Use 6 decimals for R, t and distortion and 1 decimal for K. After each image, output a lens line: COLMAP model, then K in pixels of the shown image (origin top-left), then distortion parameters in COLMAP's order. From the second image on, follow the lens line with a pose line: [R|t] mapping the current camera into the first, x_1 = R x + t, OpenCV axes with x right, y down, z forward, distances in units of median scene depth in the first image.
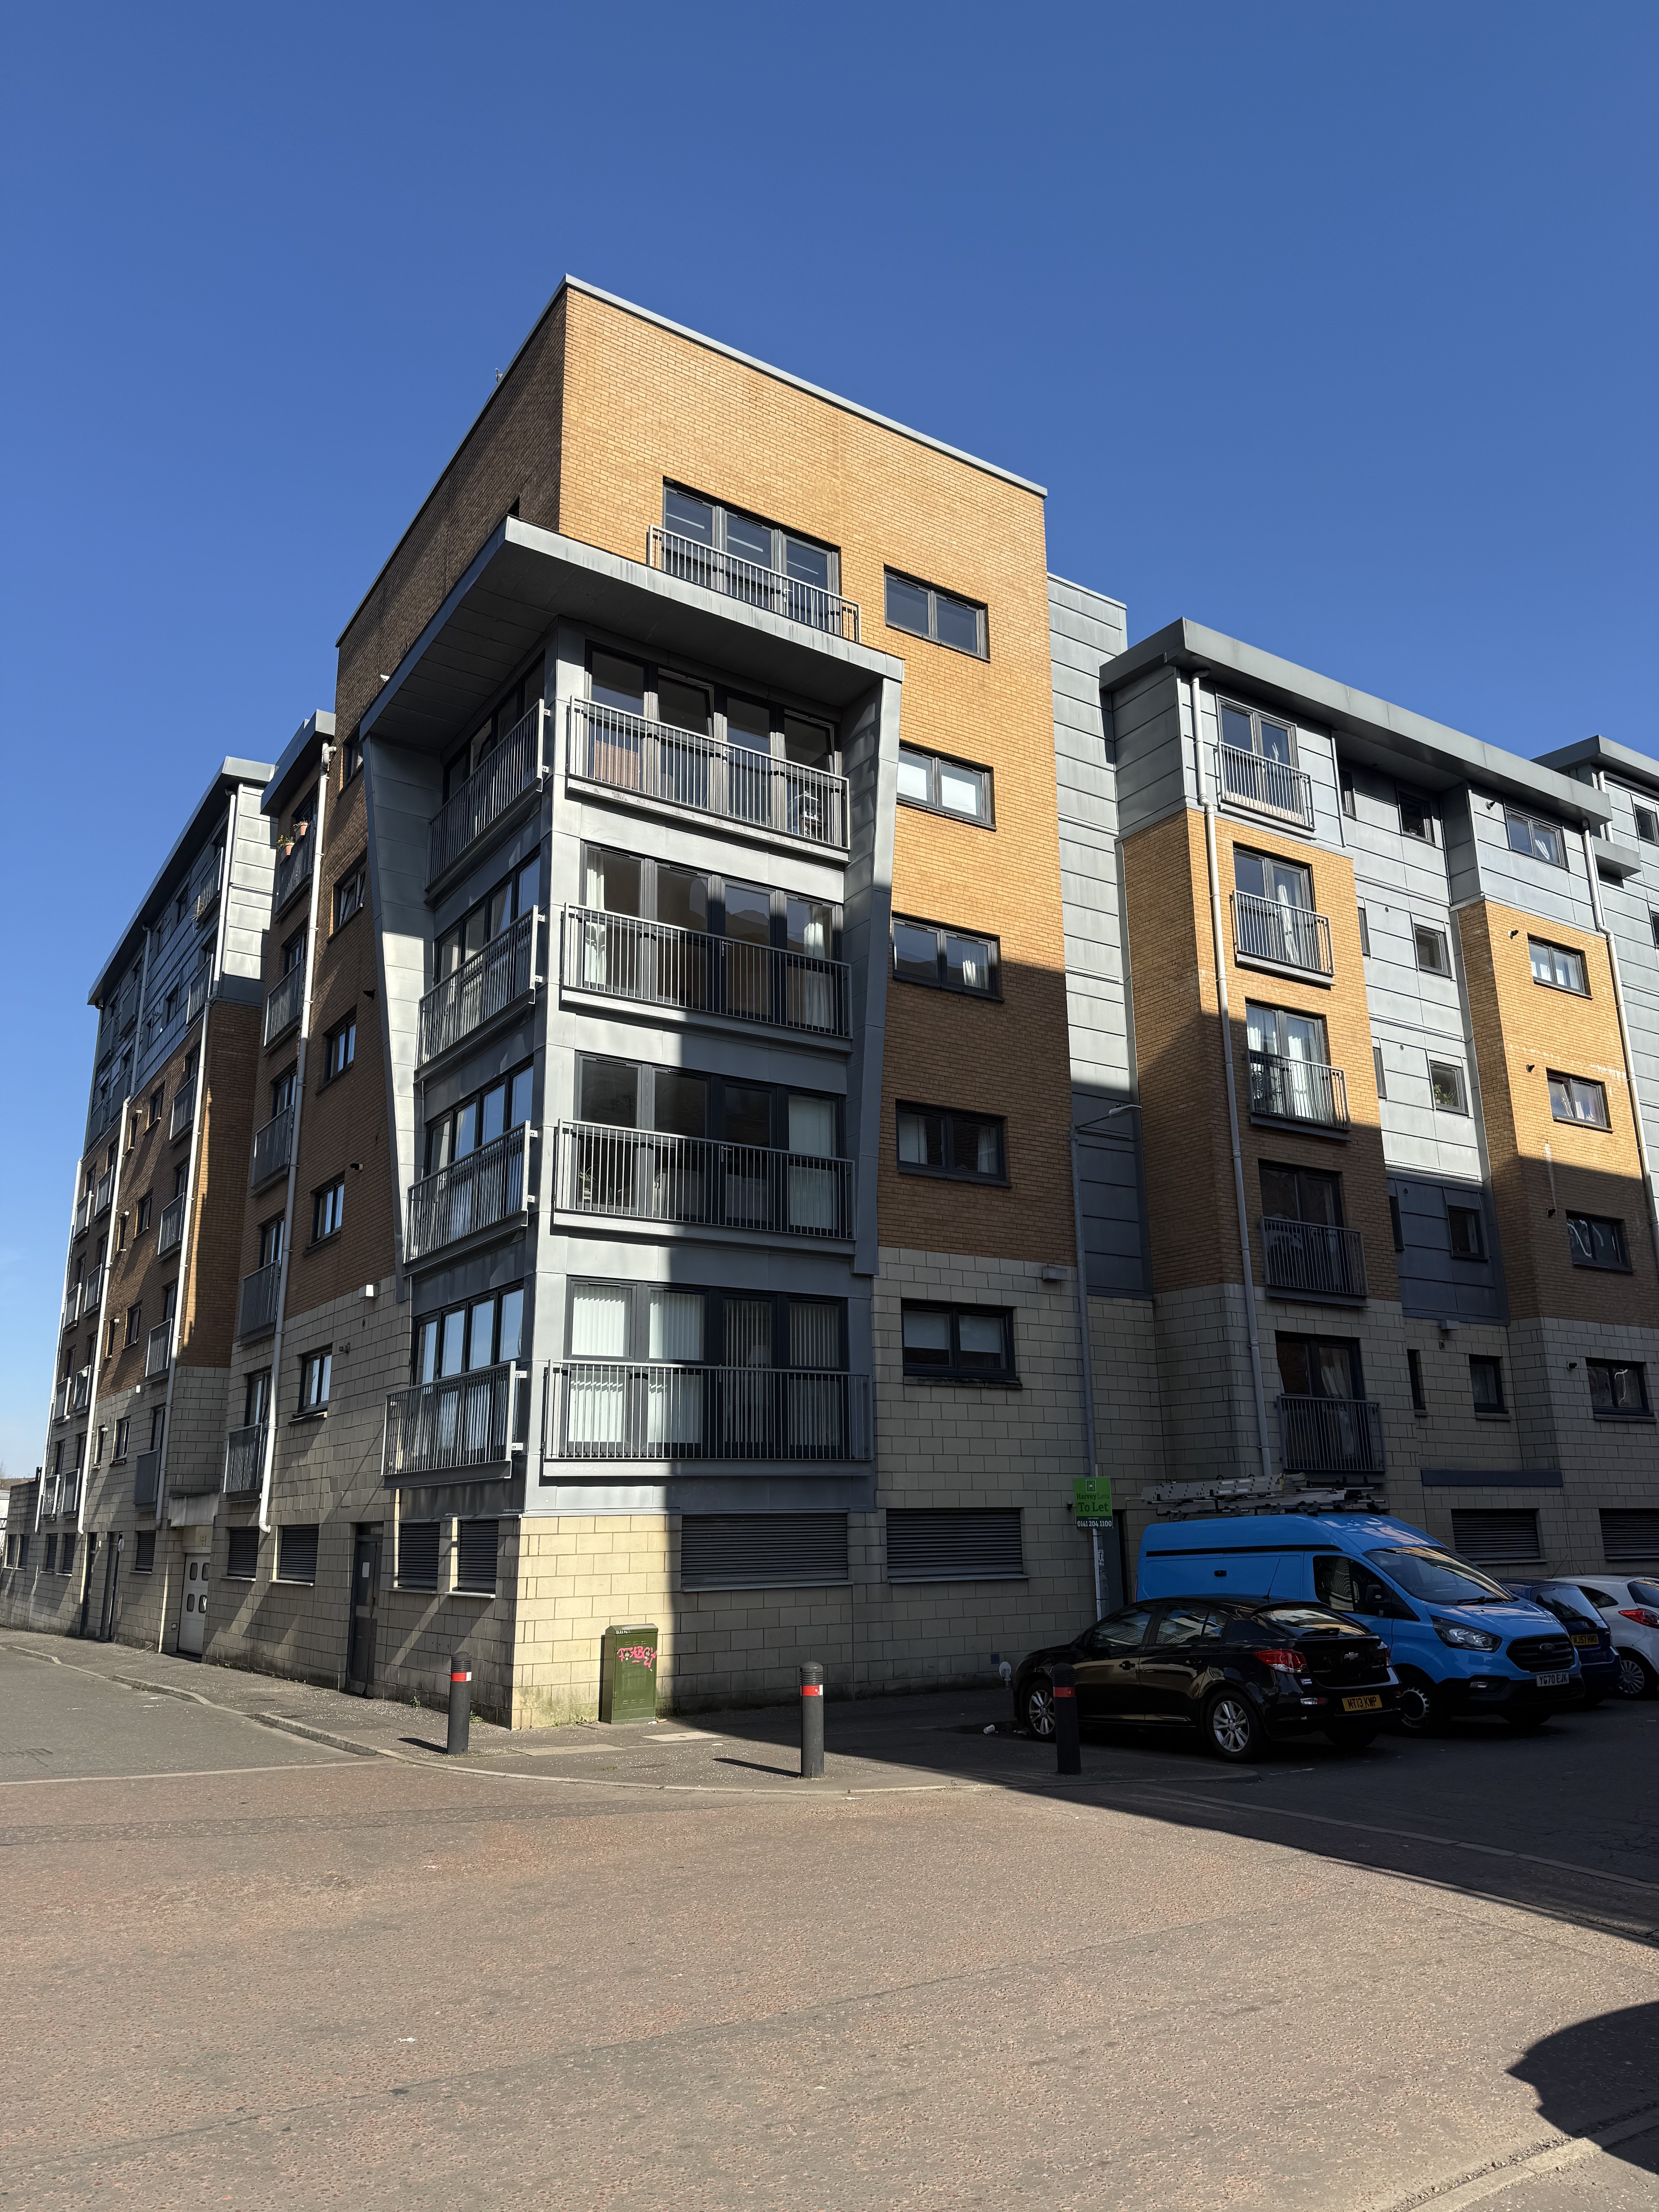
lens RADIAL K [[1553.1, 0, 838.2], [0, 1553.1, 1097.9], [0, 0, 1]] dist [0.168621, -0.315188]
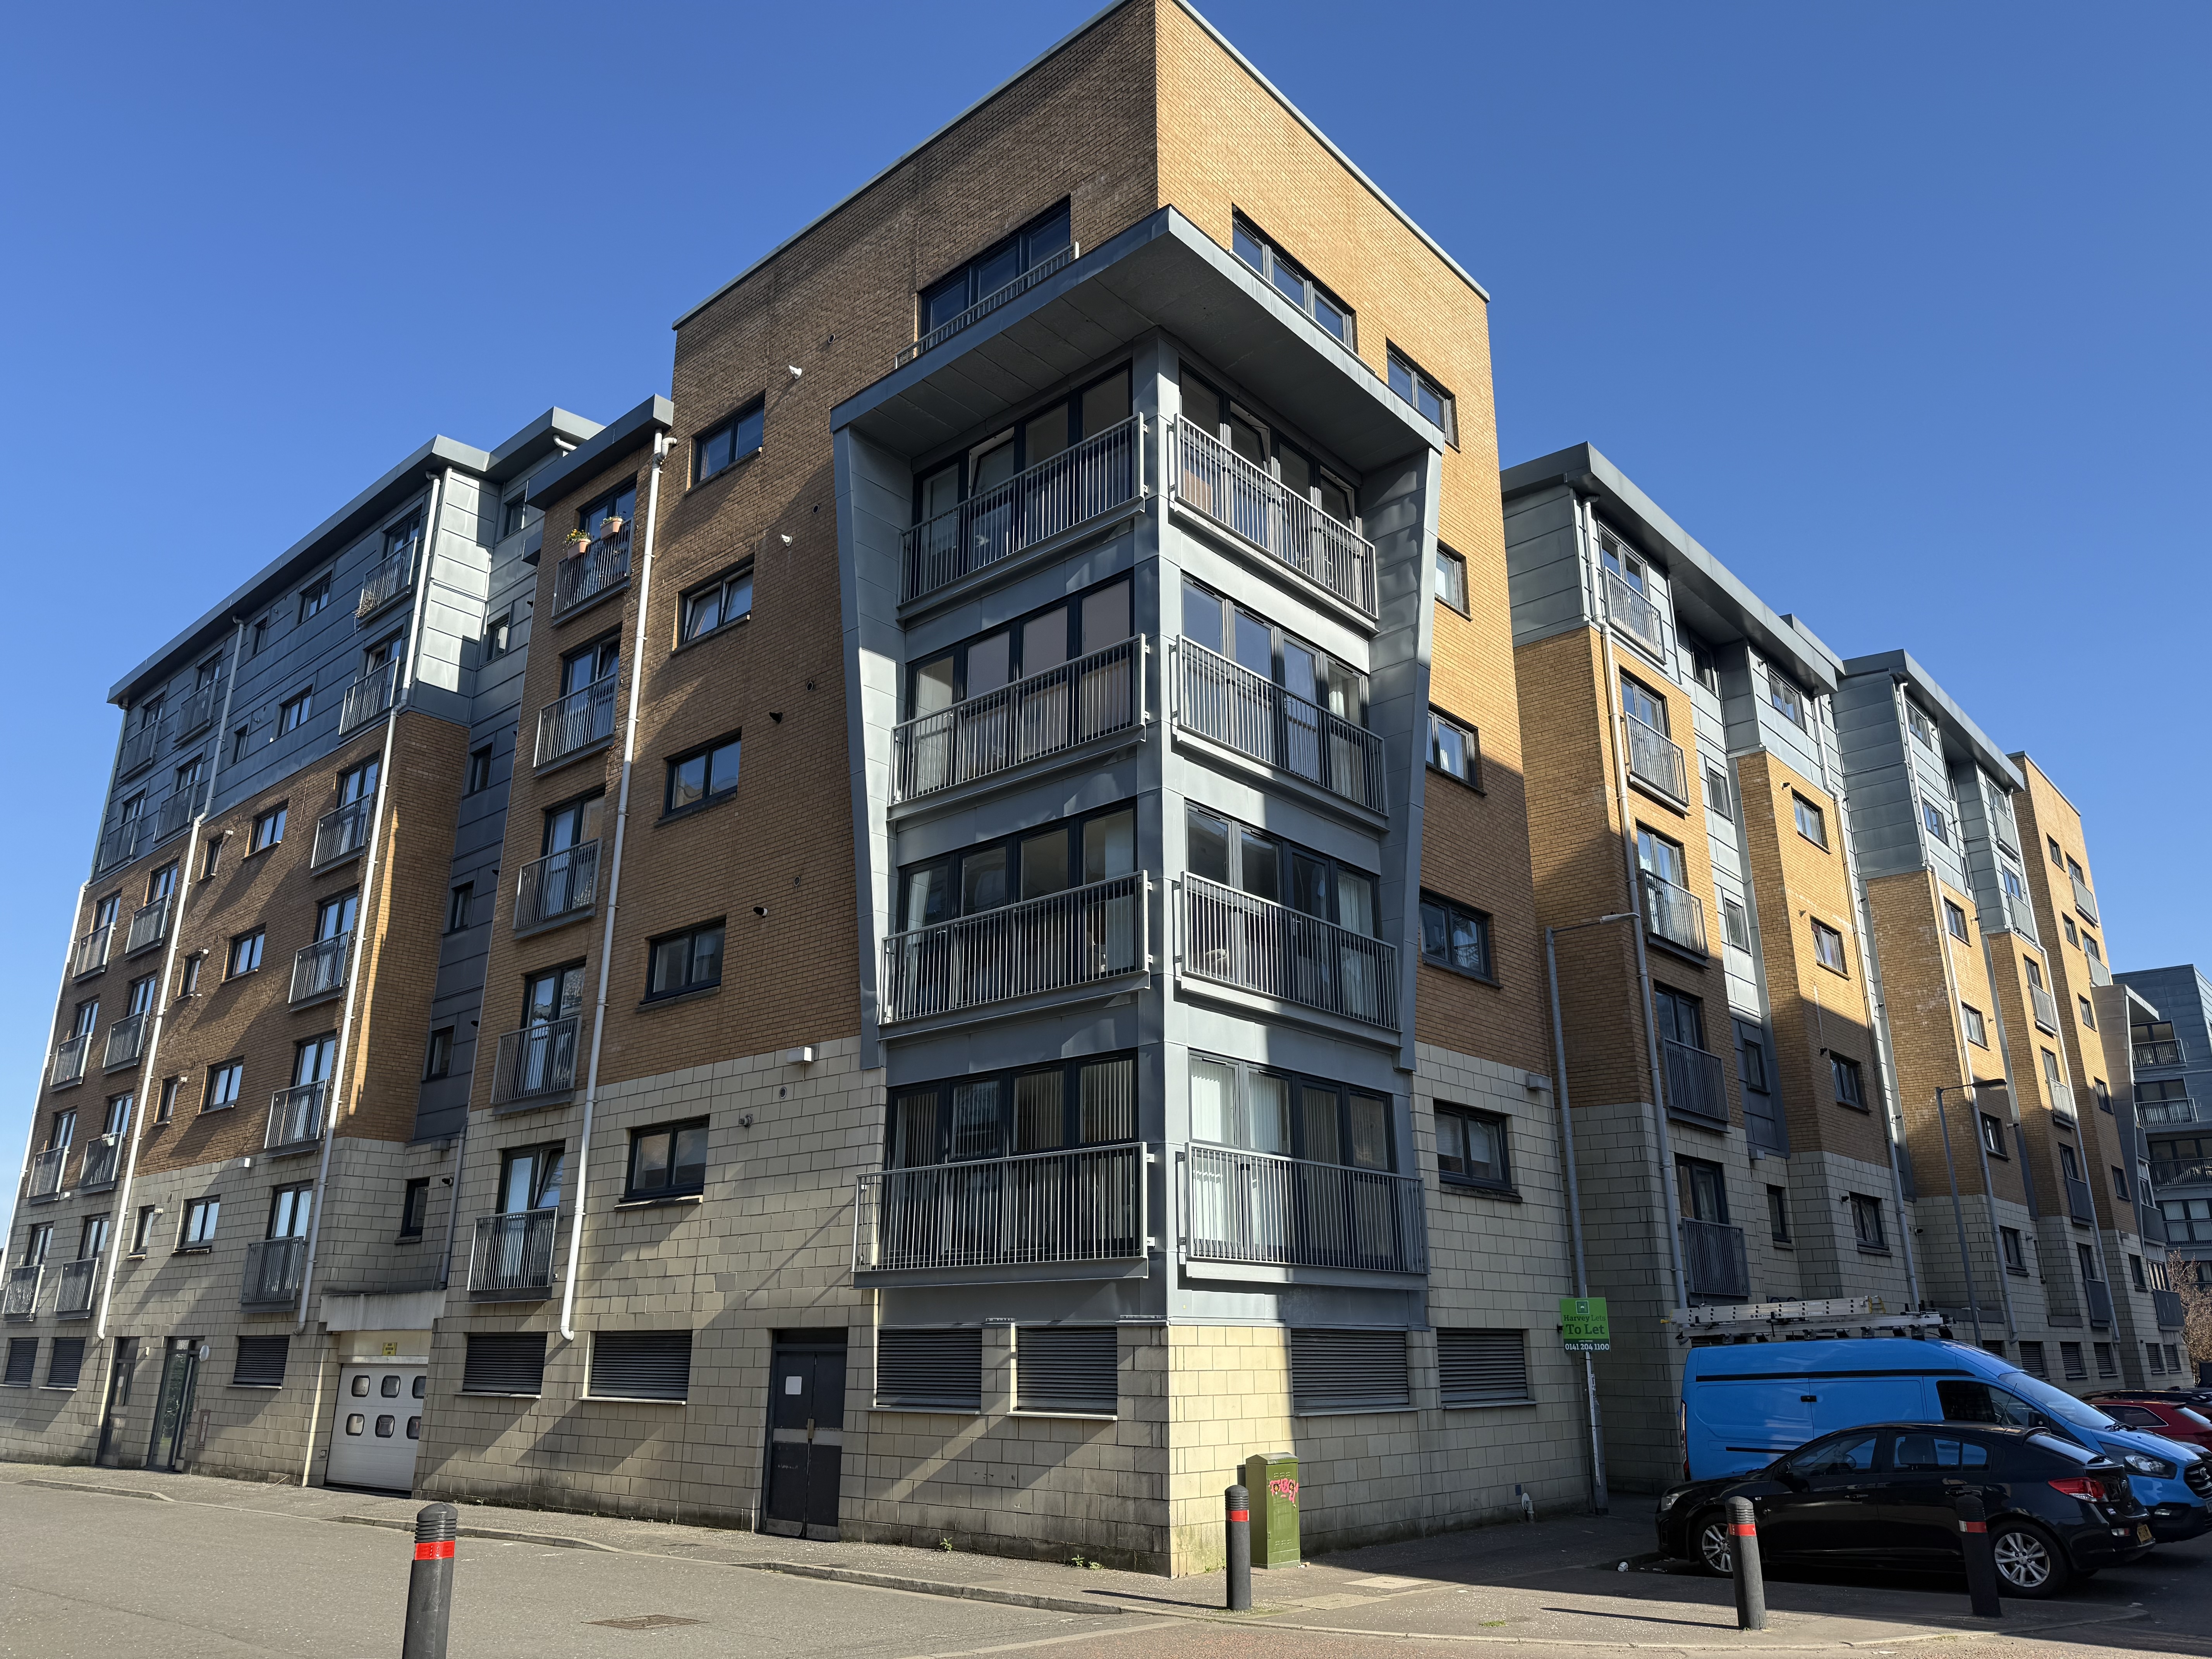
lens RADIAL K [[1555.8, 0, 1106.0], [0, 1555.8, 829.5], [0, 0, 1]] dist [0.098491, -0.123940]
pose [[0.965135, 0.095457, 0.243726, -0.376588], [-0.082467, 0.994602, -0.062977, 0.041818], [-0.248422, 0.040682, 0.967797, 0.130579]]
